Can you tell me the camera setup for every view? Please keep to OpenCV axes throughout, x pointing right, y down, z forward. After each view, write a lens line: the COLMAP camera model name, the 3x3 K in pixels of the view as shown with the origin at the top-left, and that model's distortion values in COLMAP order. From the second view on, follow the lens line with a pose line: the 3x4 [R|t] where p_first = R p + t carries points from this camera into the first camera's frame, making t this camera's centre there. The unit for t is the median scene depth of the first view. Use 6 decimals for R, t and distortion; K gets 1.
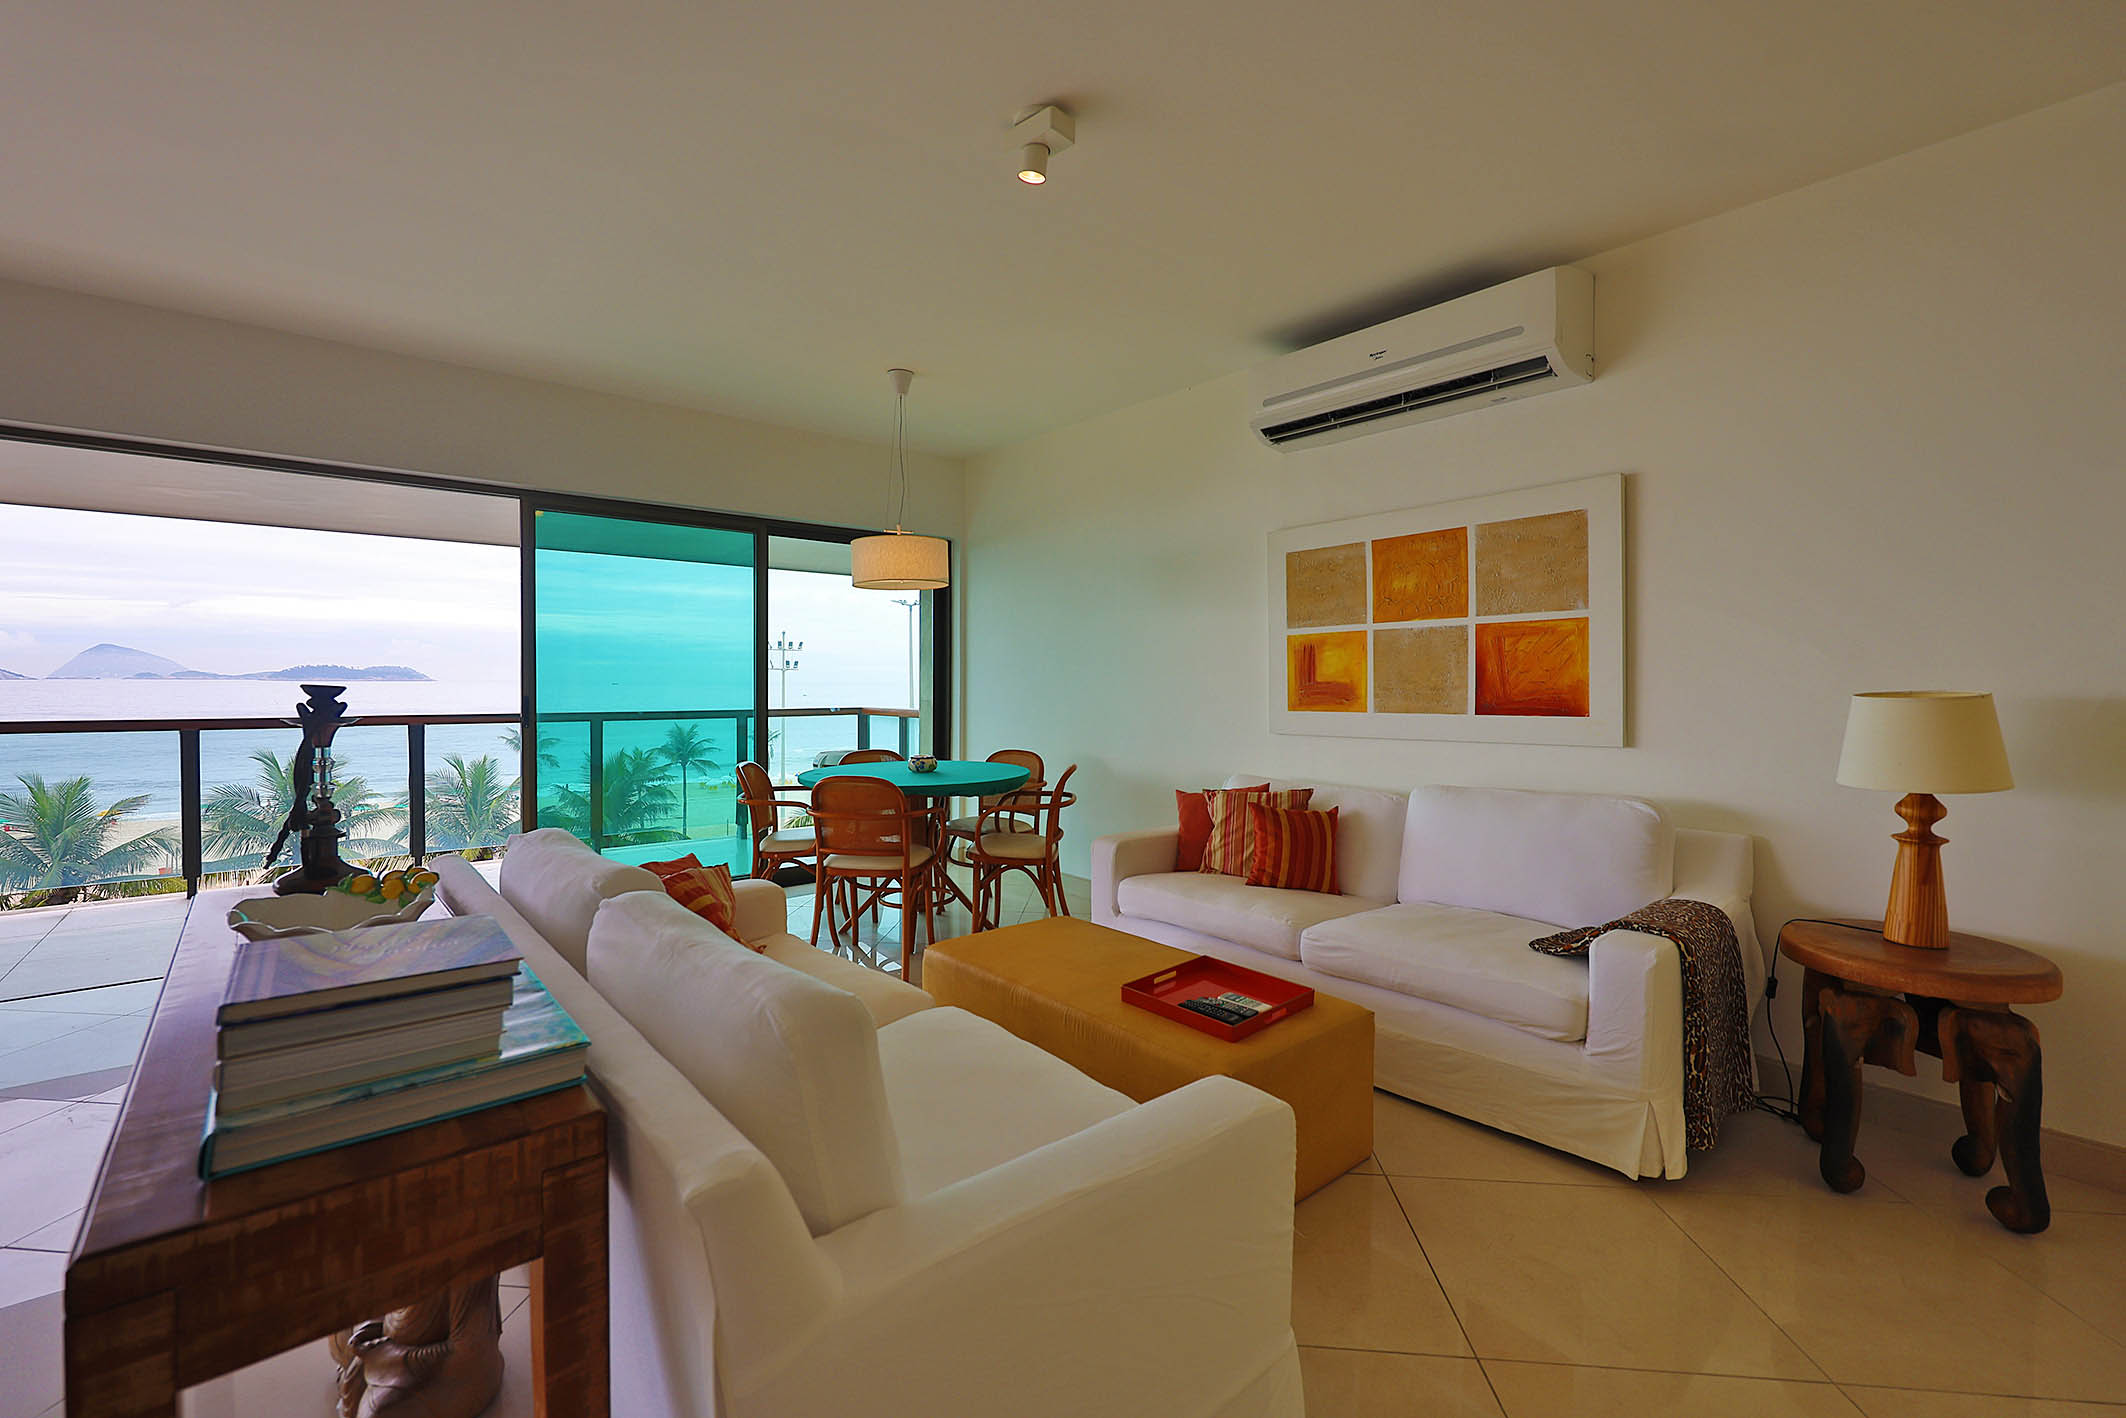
lens RADIAL K [[853.4, 0, 1051.9], [0, 853.4, 701.7], [0, 0, 1]] dist [0.000941, -0.000063]
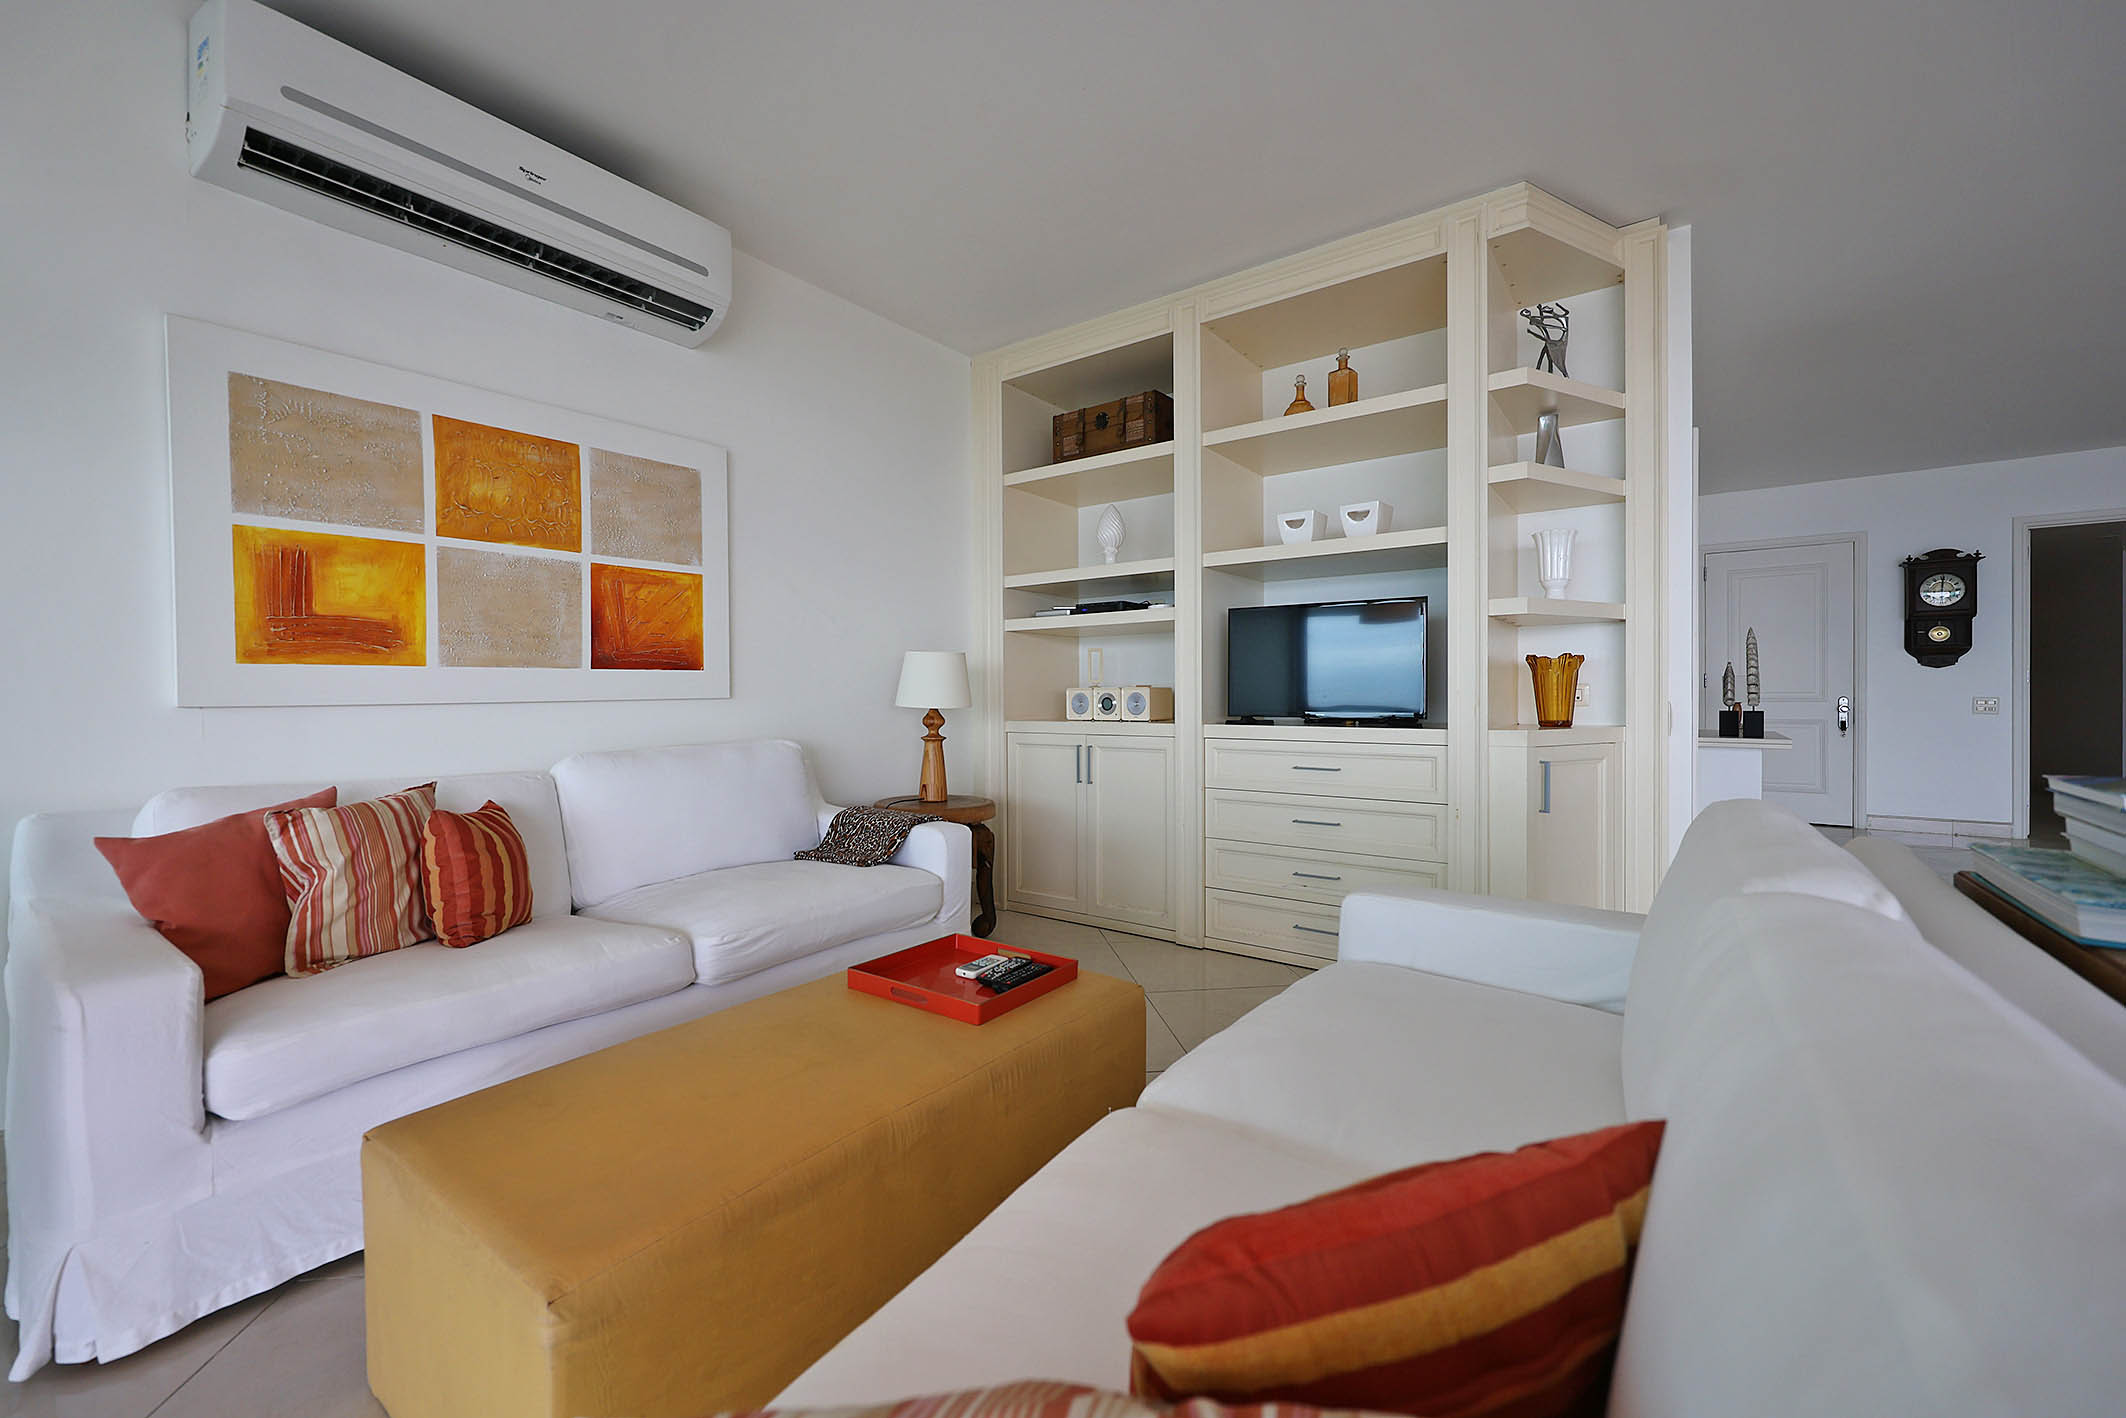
lens RADIAL K [[853.4, 0, 1051.9], [0, 853.4, 701.7], [0, 0, 1]] dist [0.000941, -0.000063]
pose [[-0.211569, -0.019816, 0.977162, -0.438132], [0.009246, 0.999709, 0.022275, 0.033614], [-0.977319, 0.013748, -0.211324, 0.721672]]
